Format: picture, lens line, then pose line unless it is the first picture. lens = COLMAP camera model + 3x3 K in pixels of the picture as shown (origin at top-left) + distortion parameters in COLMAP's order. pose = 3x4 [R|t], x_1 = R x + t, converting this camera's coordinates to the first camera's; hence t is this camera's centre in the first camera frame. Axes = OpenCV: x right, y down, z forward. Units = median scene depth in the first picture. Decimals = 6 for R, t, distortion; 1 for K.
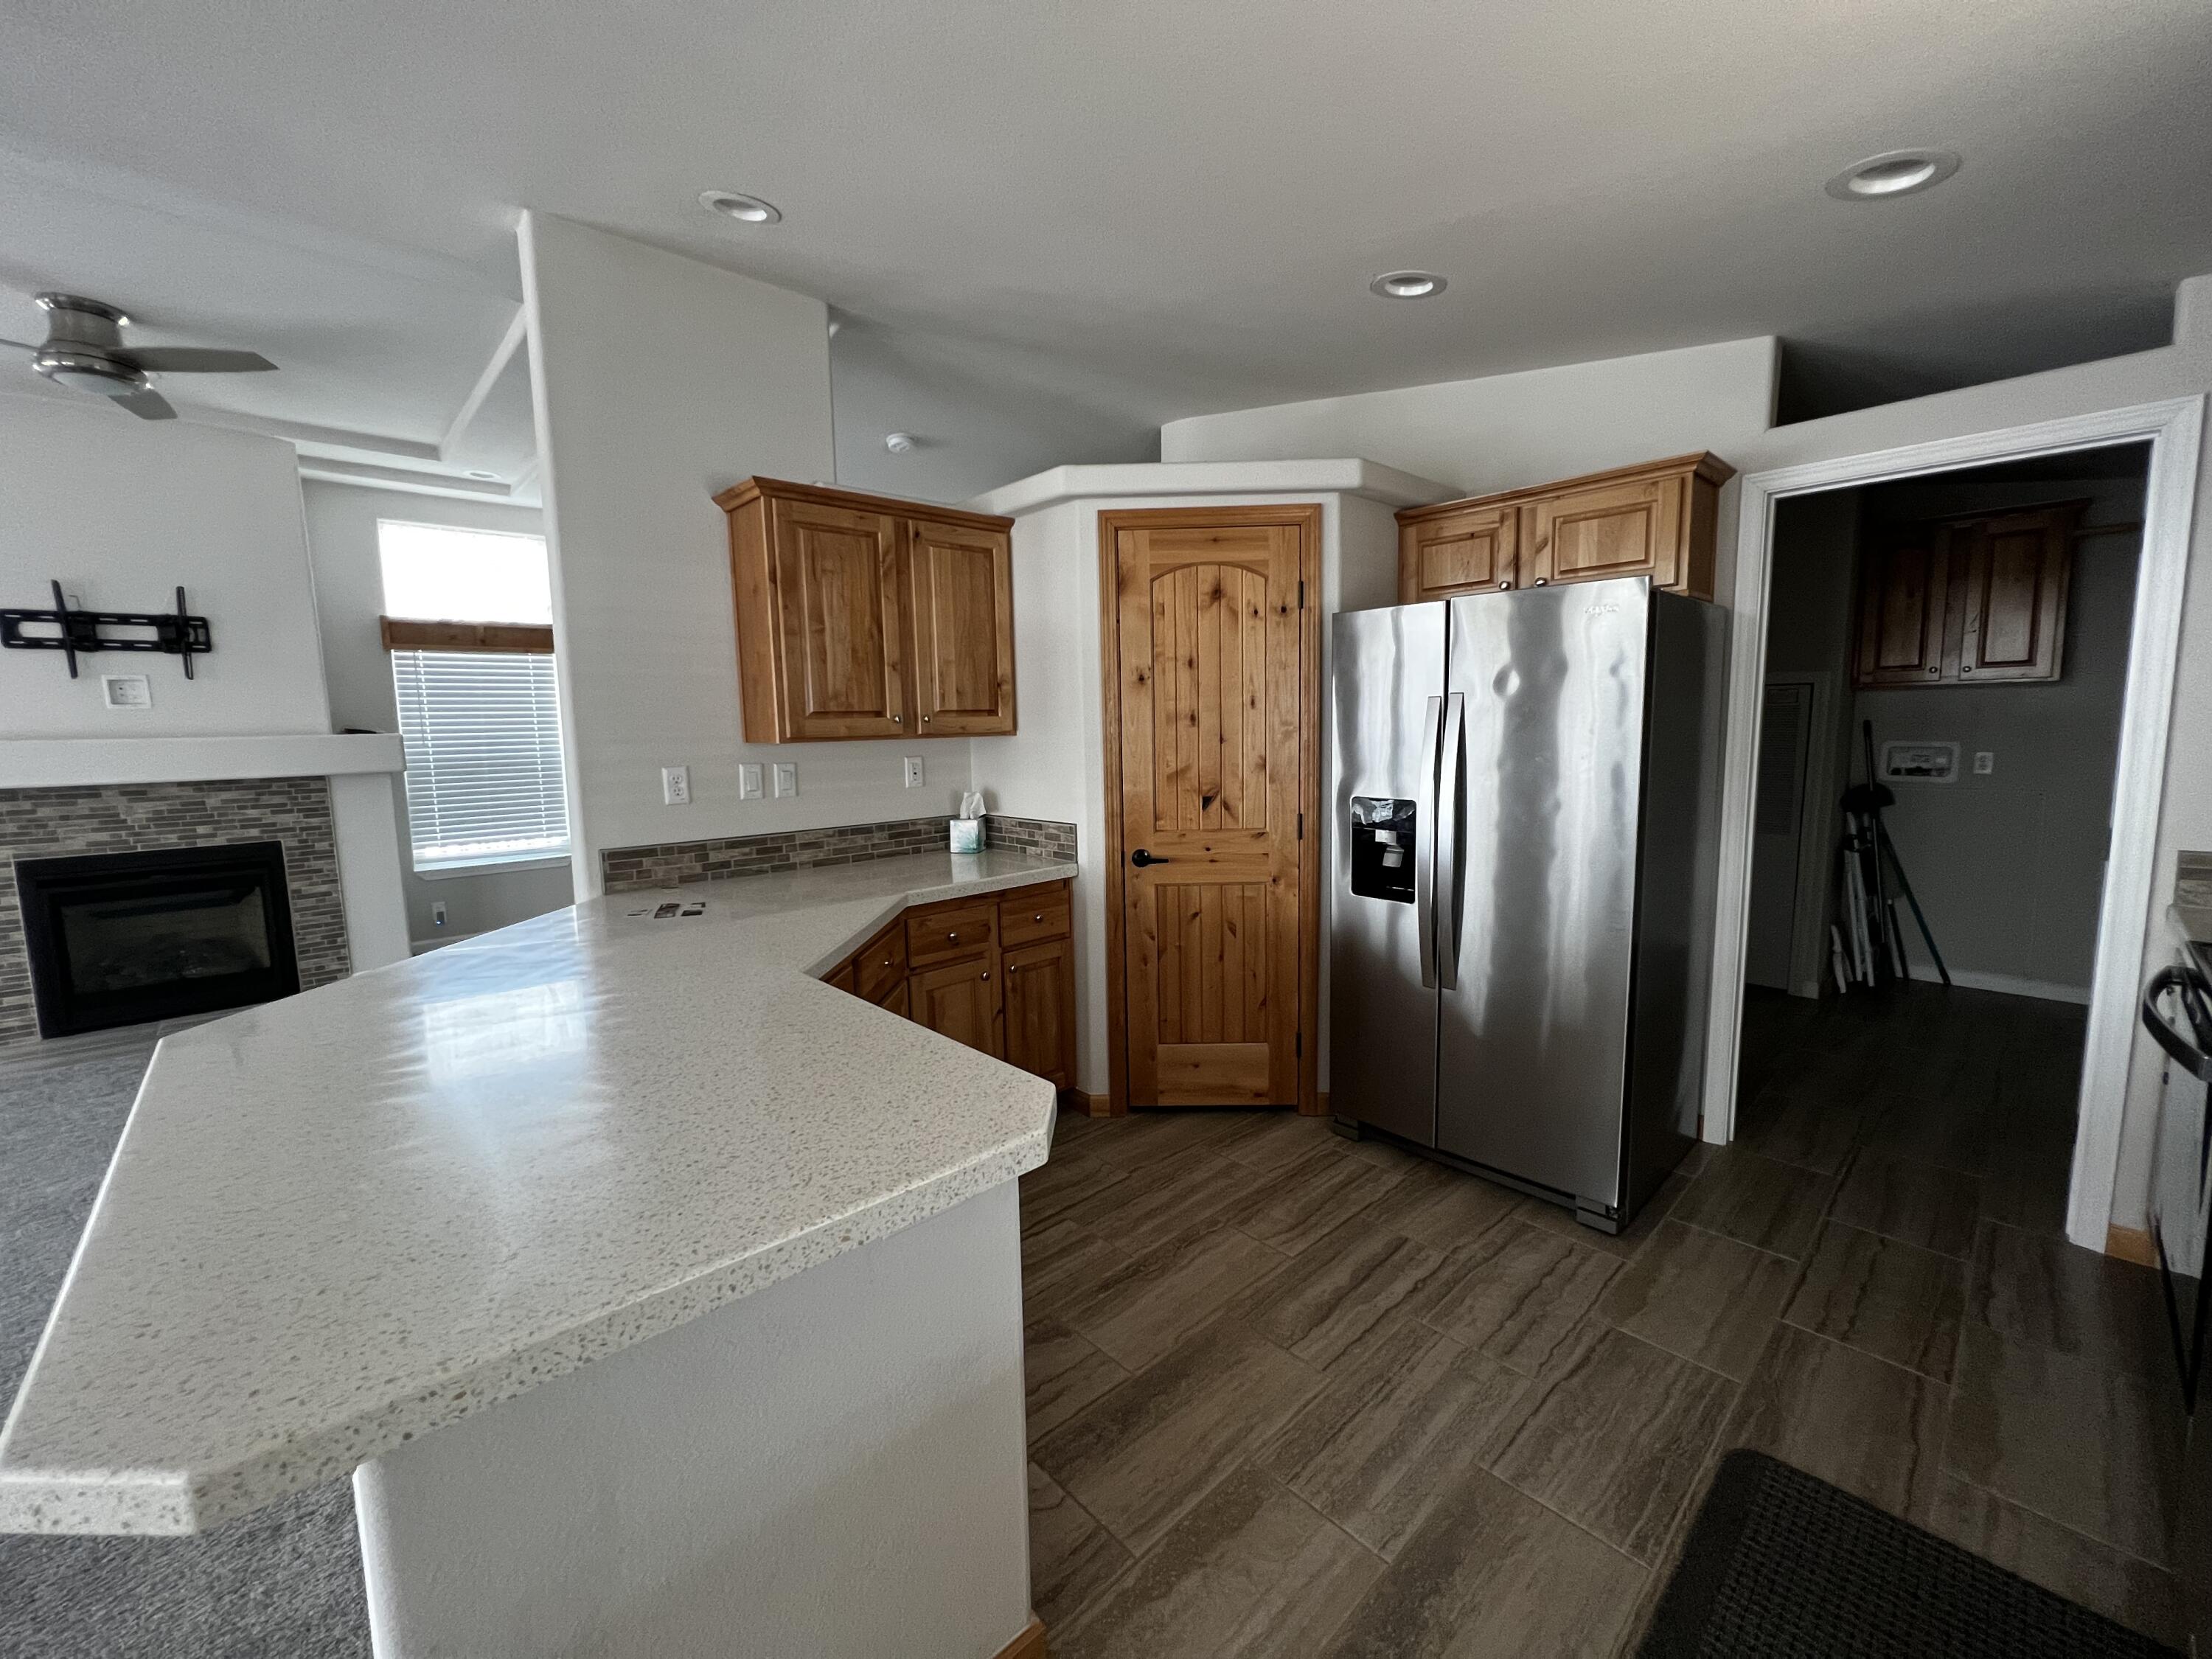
lens RADIAL K [[889.0, 0, 1102.3], [0, 889.0, 824.0], [0, 0, 1]] dist [-0.002086, 0.000795]
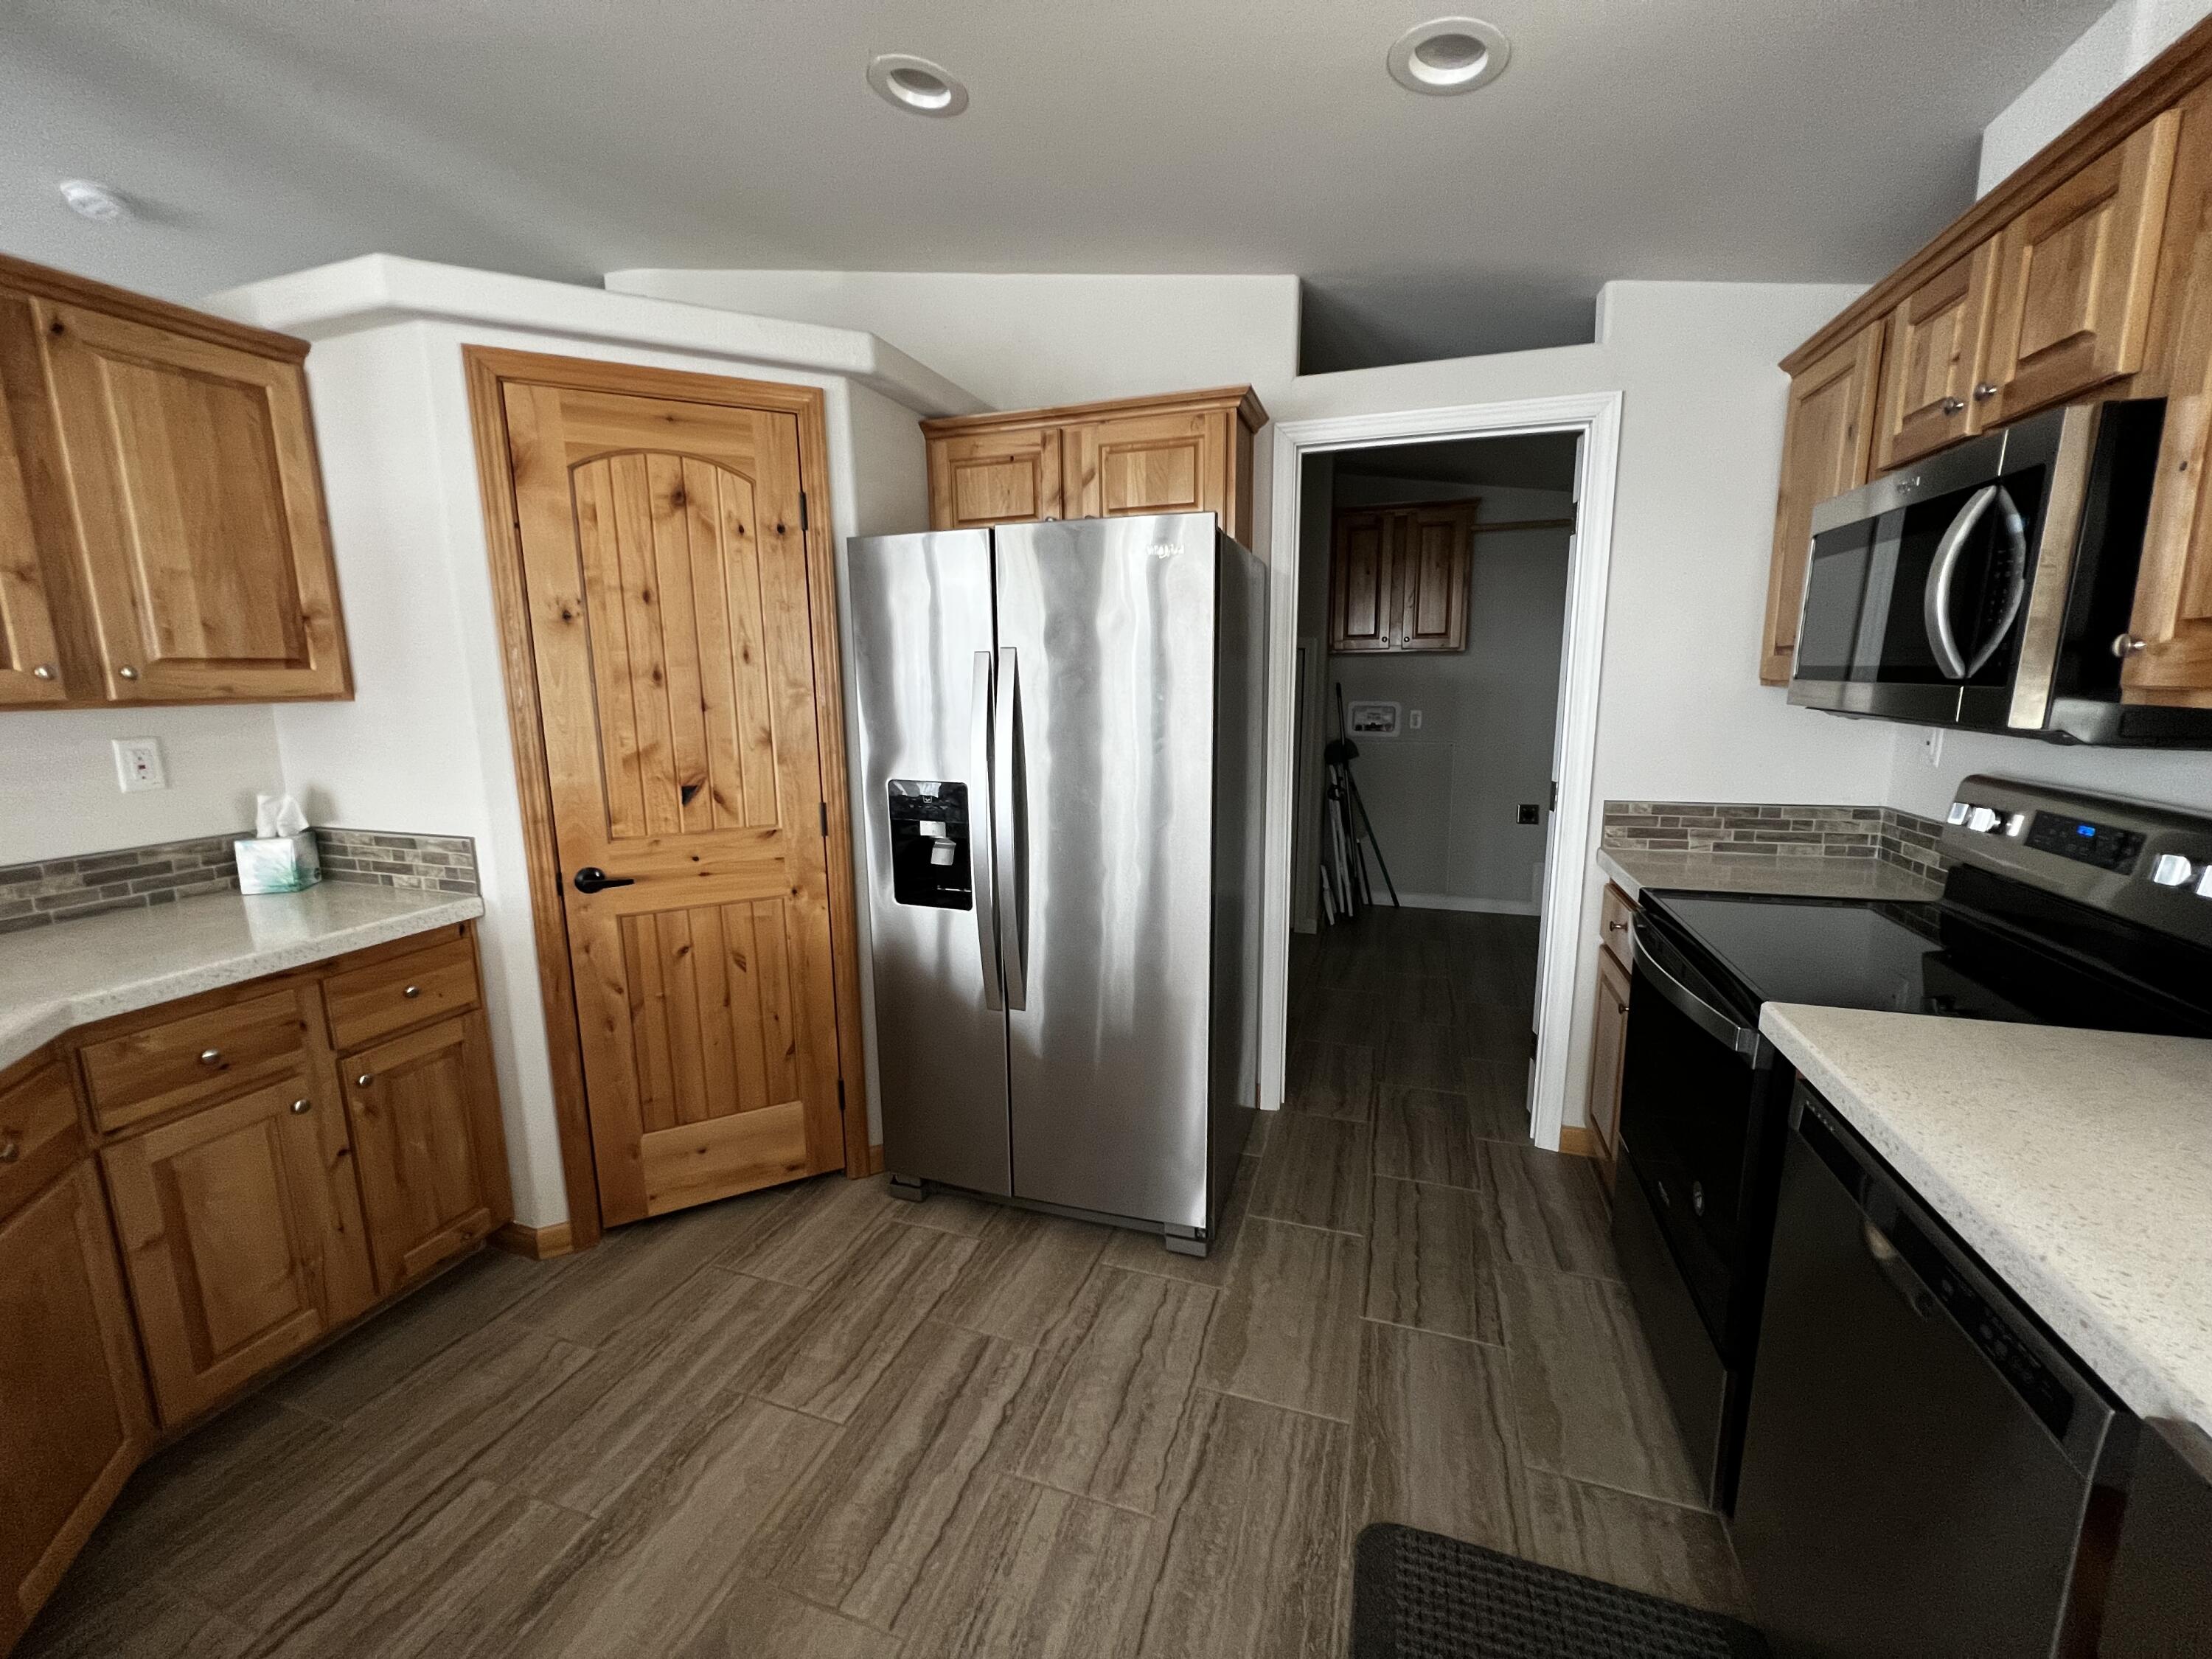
lens RADIAL K [[889.0, 0, 1102.1], [0, 889.0, 823.8], [0, 0, 1]] dist [-0.002086, 0.000795]
pose [[0.878090, -0.069711, 0.473390, 0.069876], [0.047855, 0.997164, 0.058077, -0.026393], [-0.476096, -0.028343, 0.878936, 0.210777]]
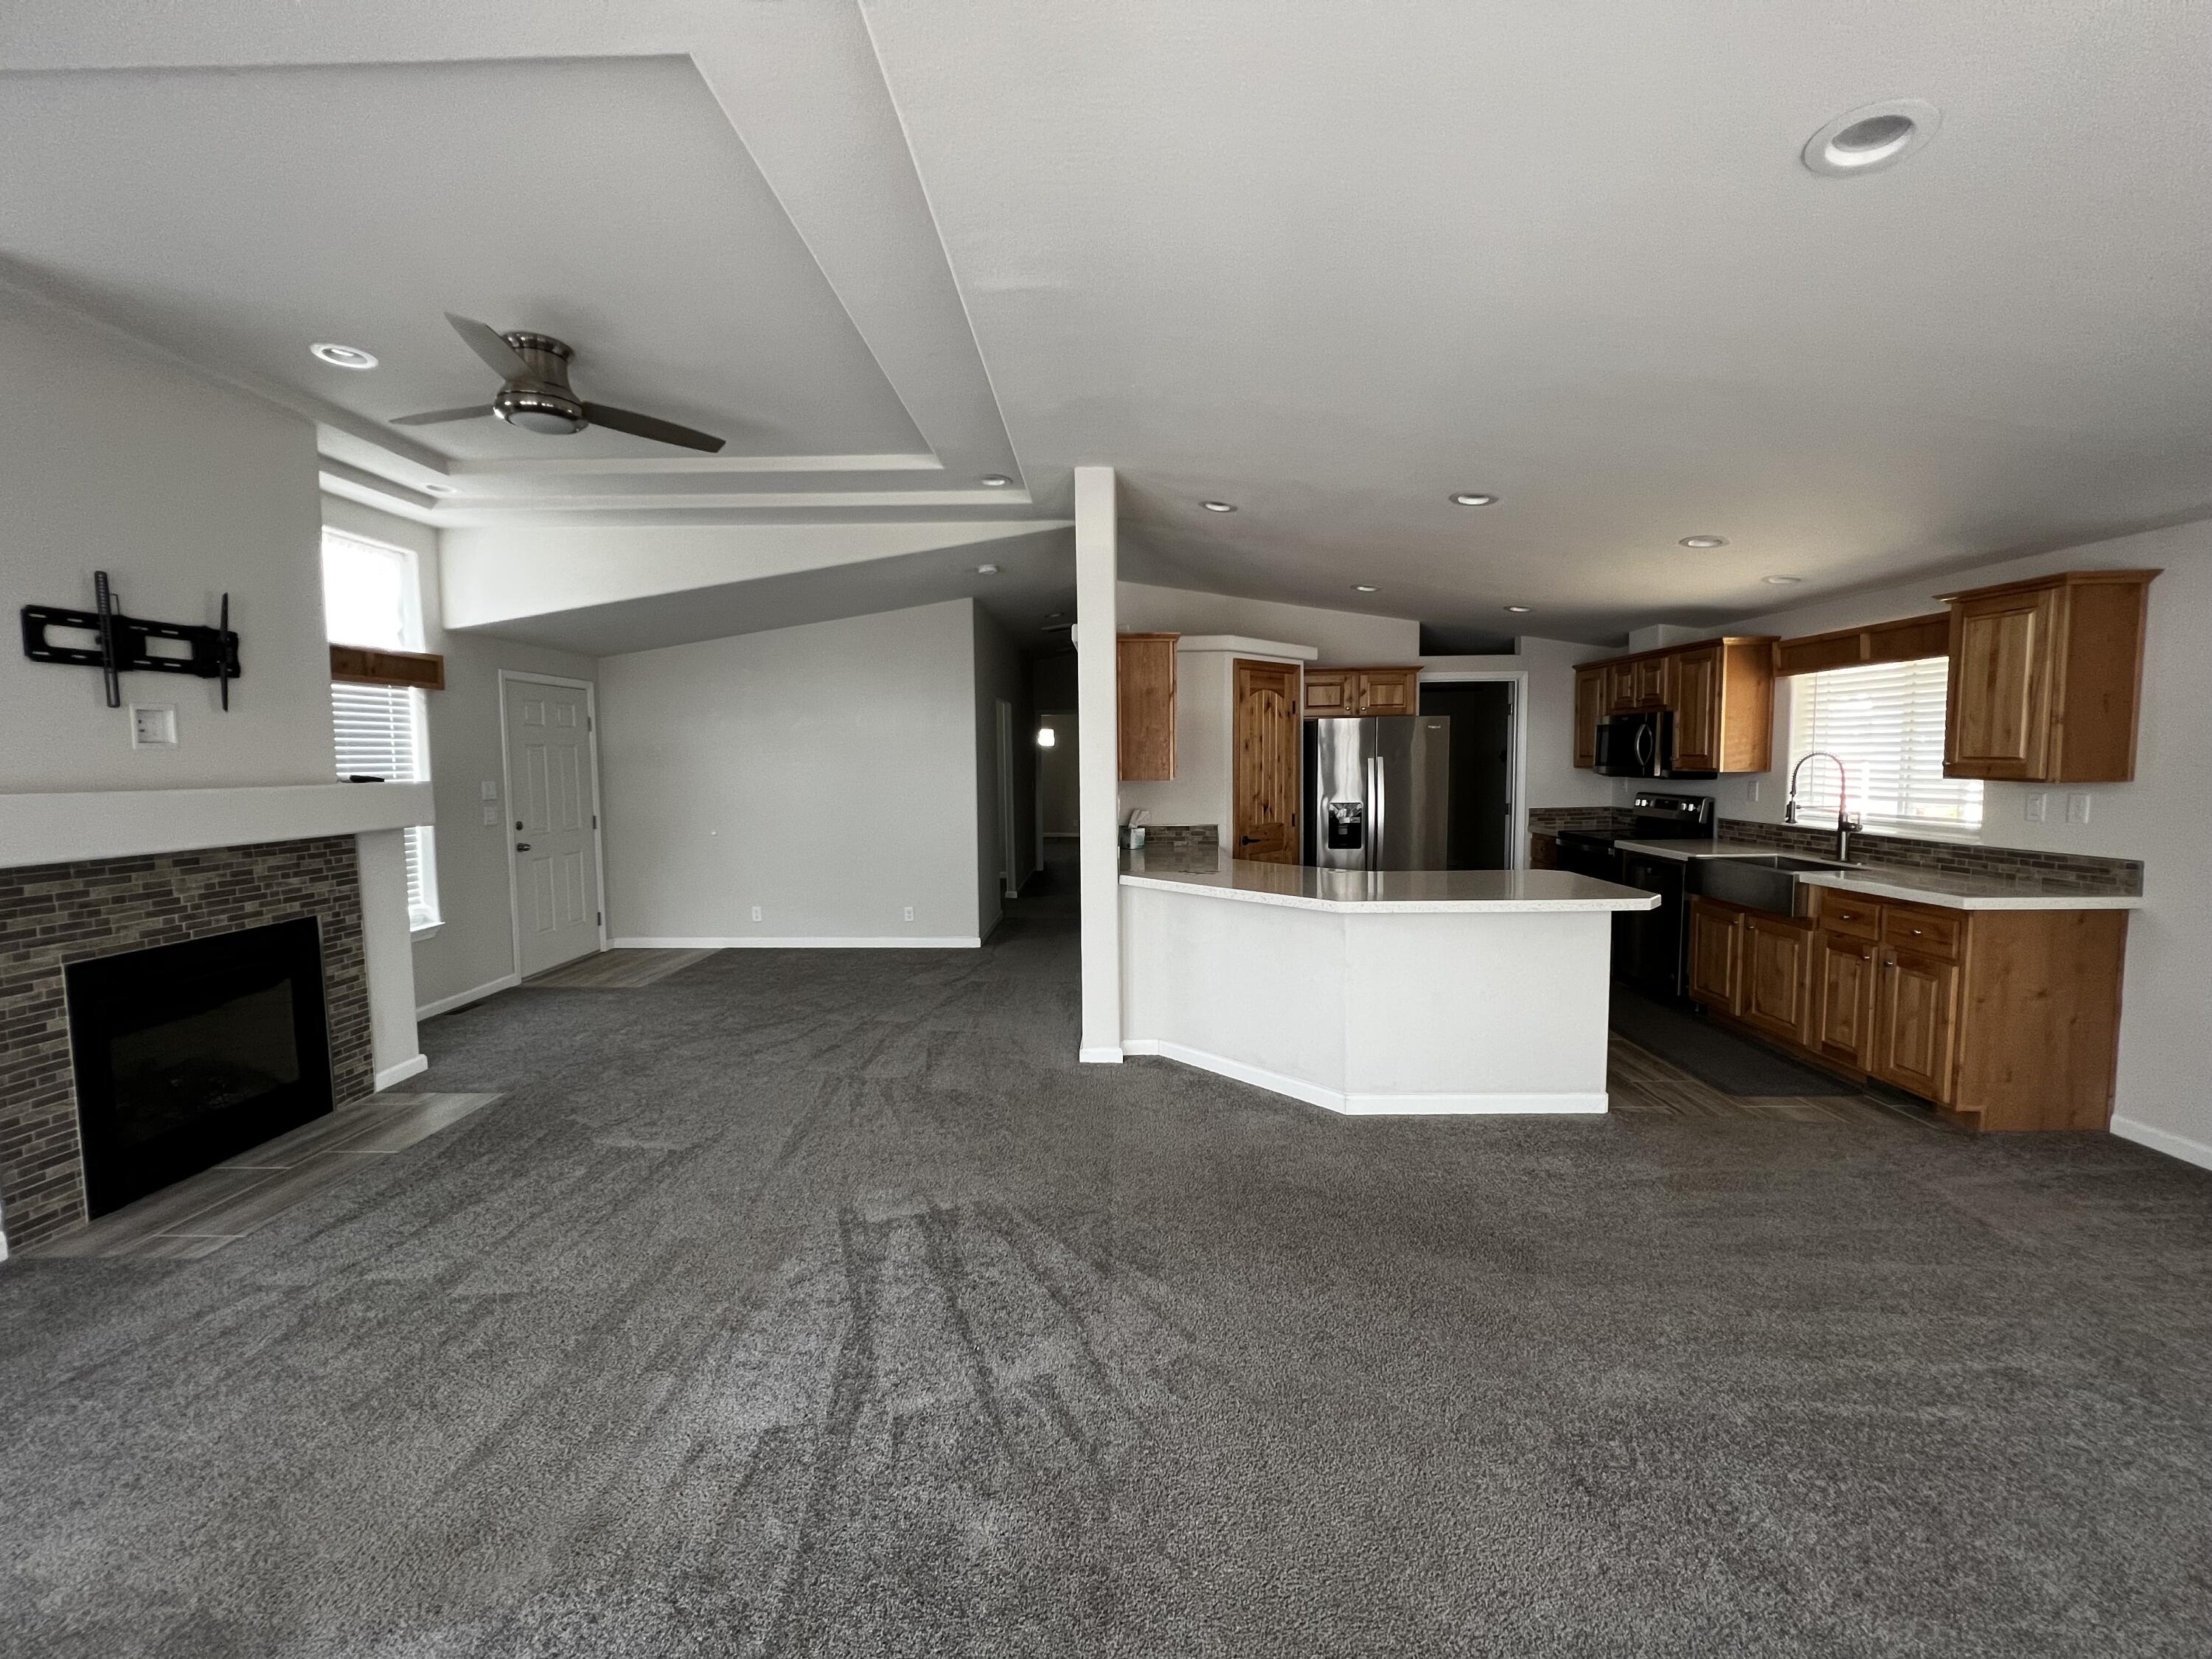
lens RADIAL K [[889.0, 0, 1100.1], [0, 889.0, 827.7], [0, 0, 1]] dist [-0.002086, 0.000795]
pose [[0.696165, -0.046383, 0.716382, -1.534277], [0.081572, 0.996558, -0.014746, 0.013892], [-0.713233, 0.068702, 0.697552, -0.096297]]
